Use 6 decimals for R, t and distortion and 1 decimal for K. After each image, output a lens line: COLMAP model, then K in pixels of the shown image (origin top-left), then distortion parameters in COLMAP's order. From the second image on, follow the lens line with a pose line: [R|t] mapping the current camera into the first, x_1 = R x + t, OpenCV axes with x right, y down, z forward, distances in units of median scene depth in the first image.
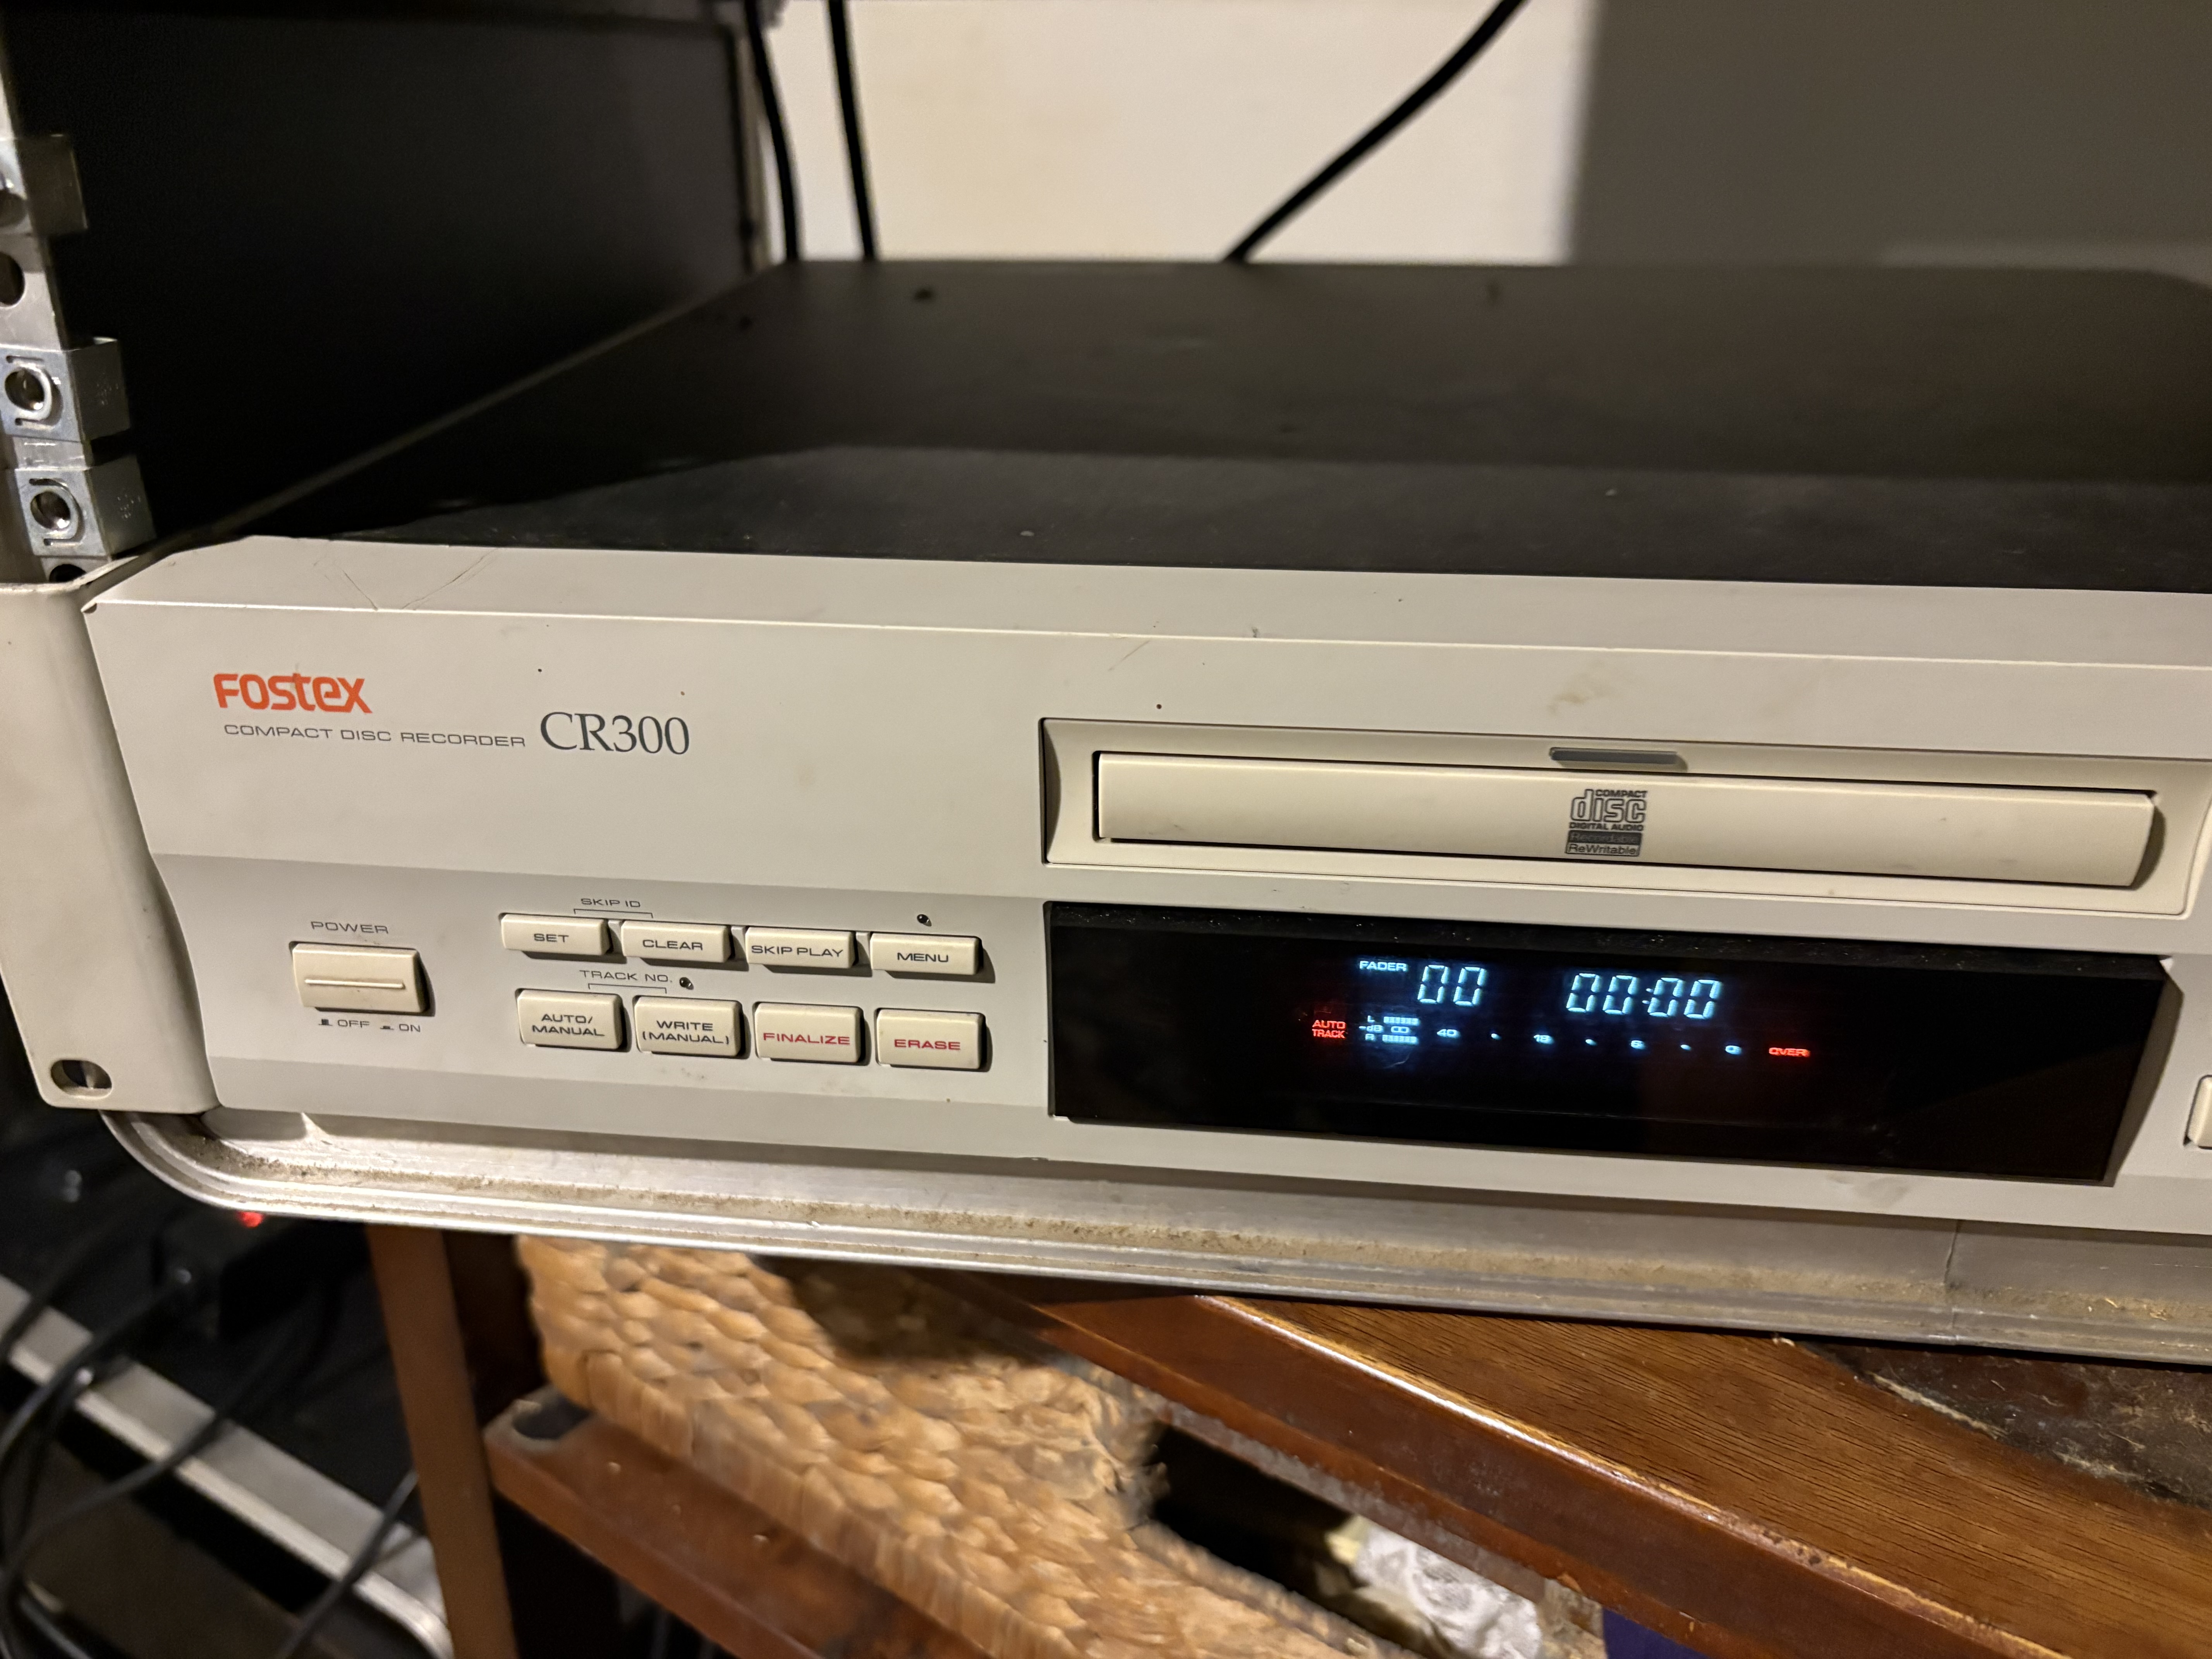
lens RADIAL K [[1662.2, 0, 1107.8], [0, 1662.2, 884.8], [0, 0, 1]] dist [-0.007055, -0.003235]
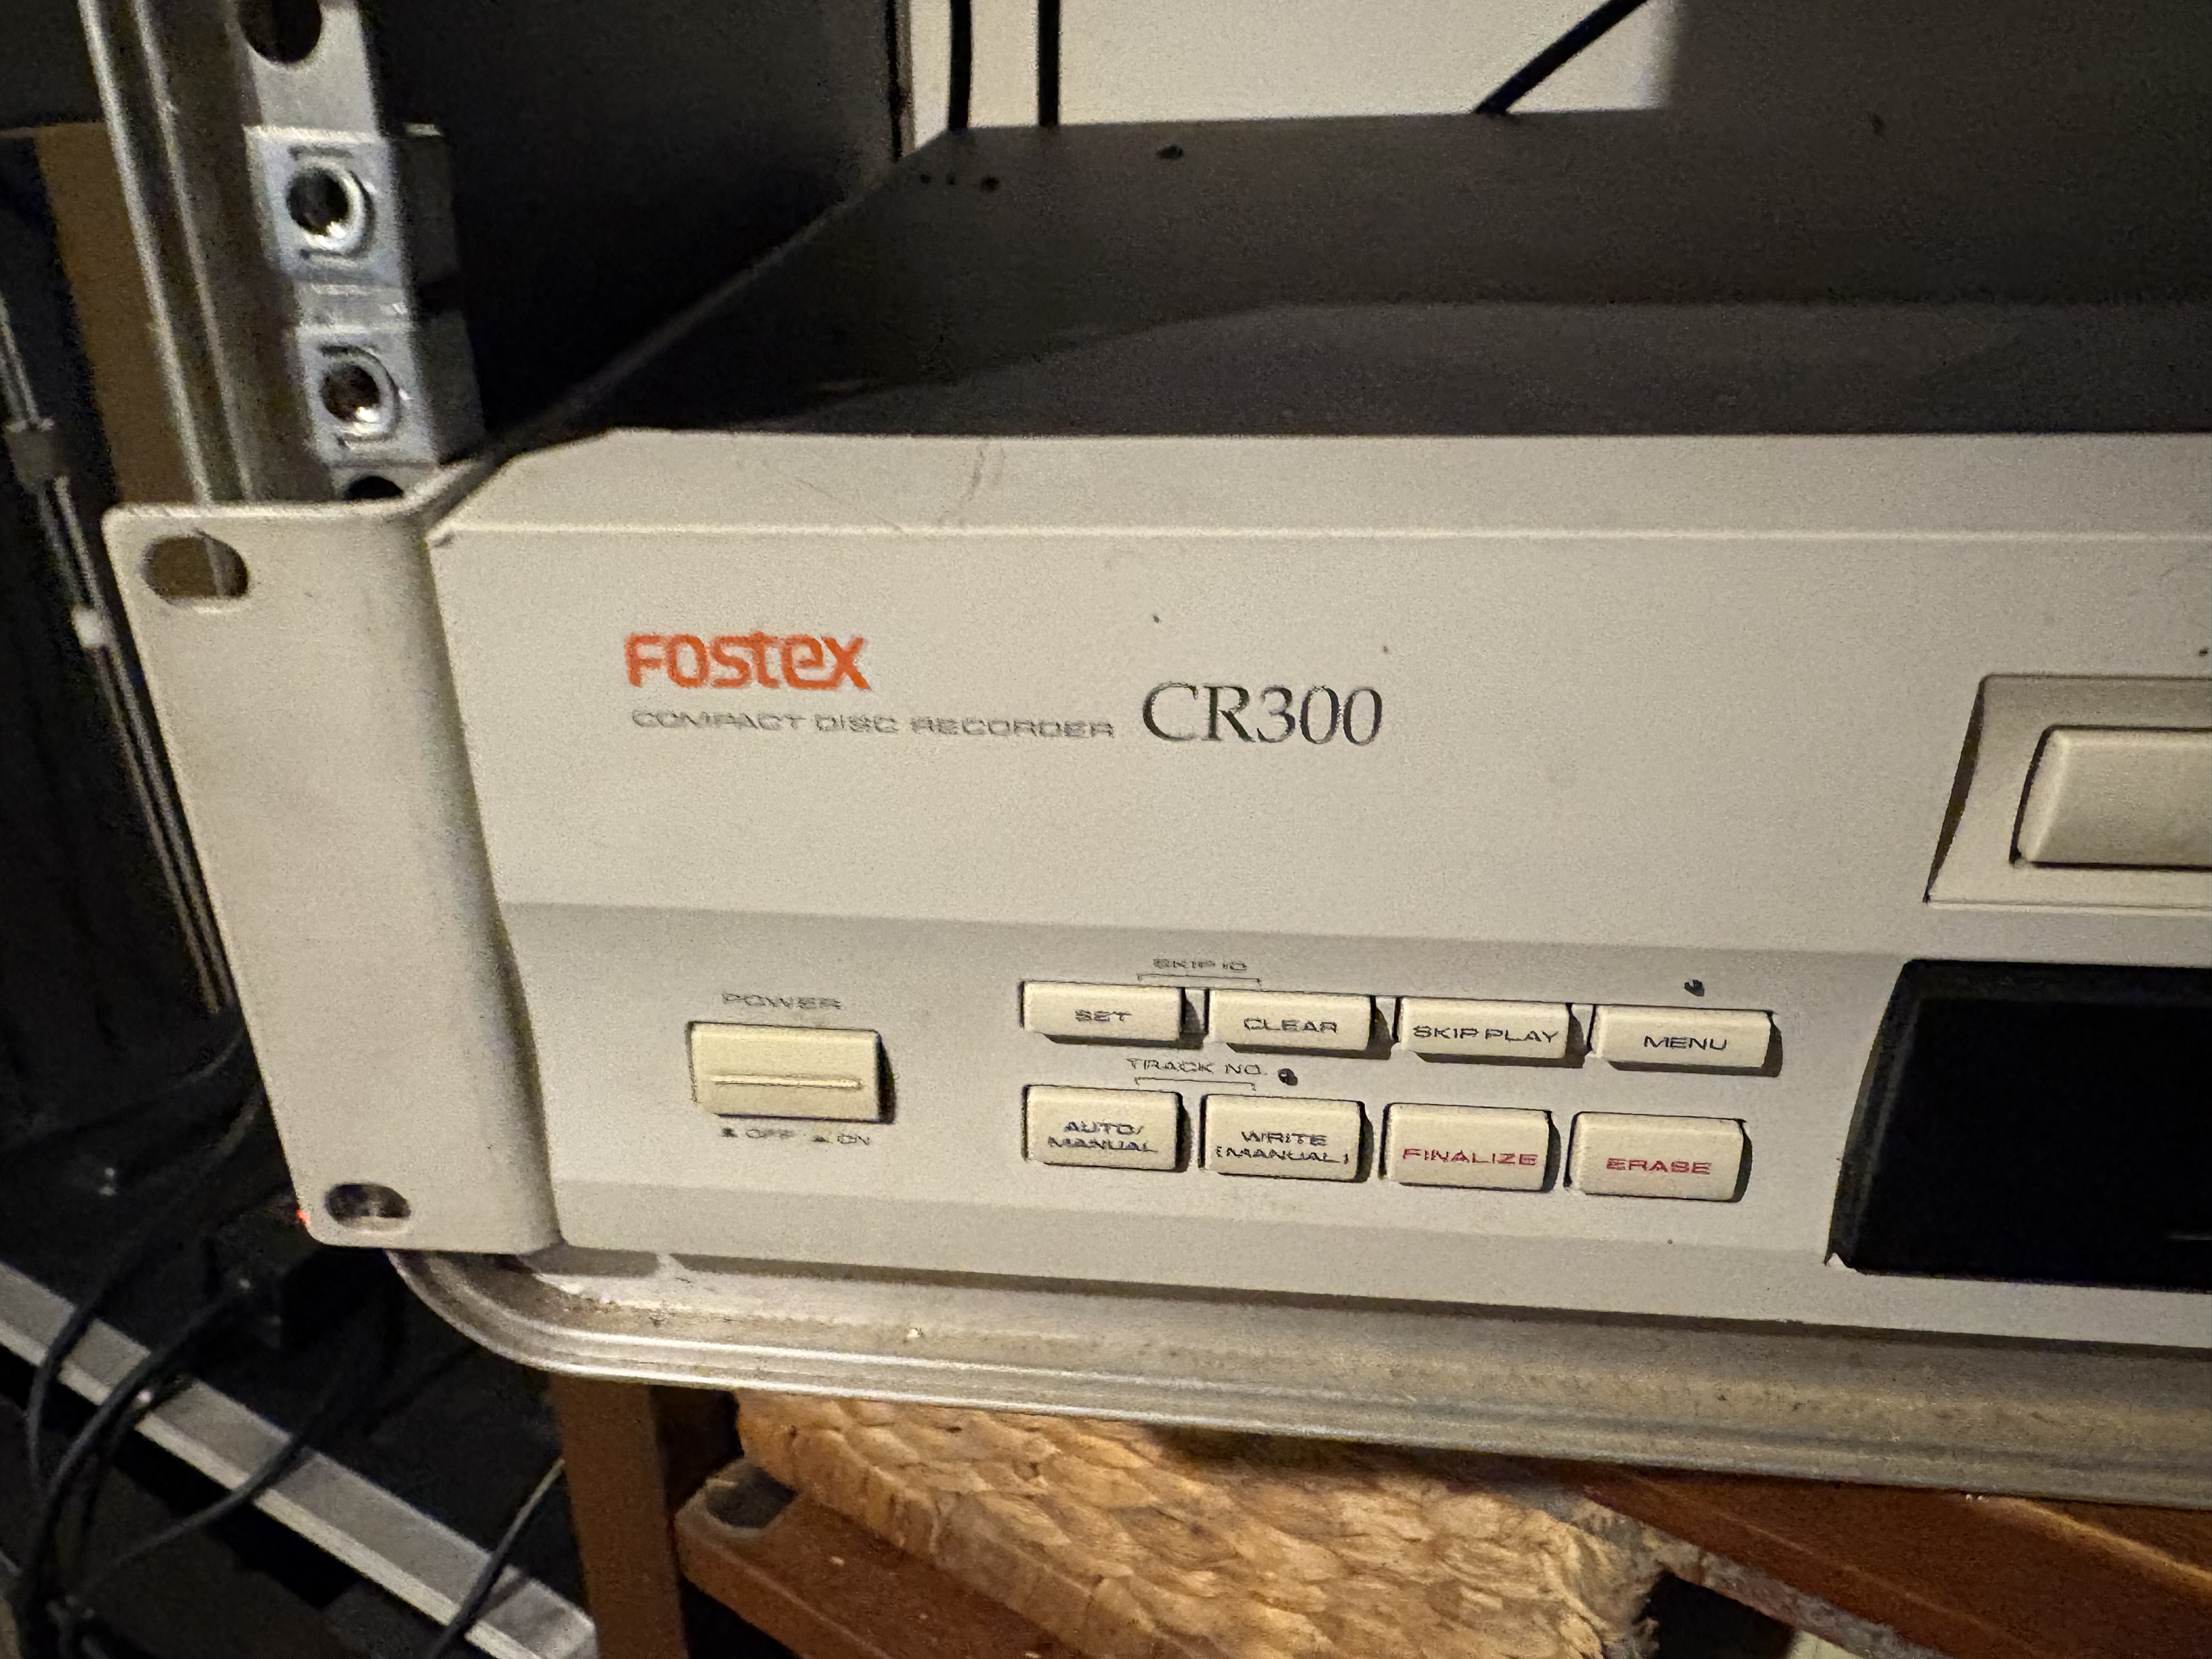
lens RADIAL K [[1662.2, 0, 982.5], [0, 1662.2, 877.9], [0, 0, 1]] dist [-0.007055, -0.003235]
pose [[0.999271, -0.018829, -0.033196, -0.350425], [0.020126, 0.999030, 0.039170, -0.050266], [0.032426, -0.039810, 0.998681, 0.320897]]
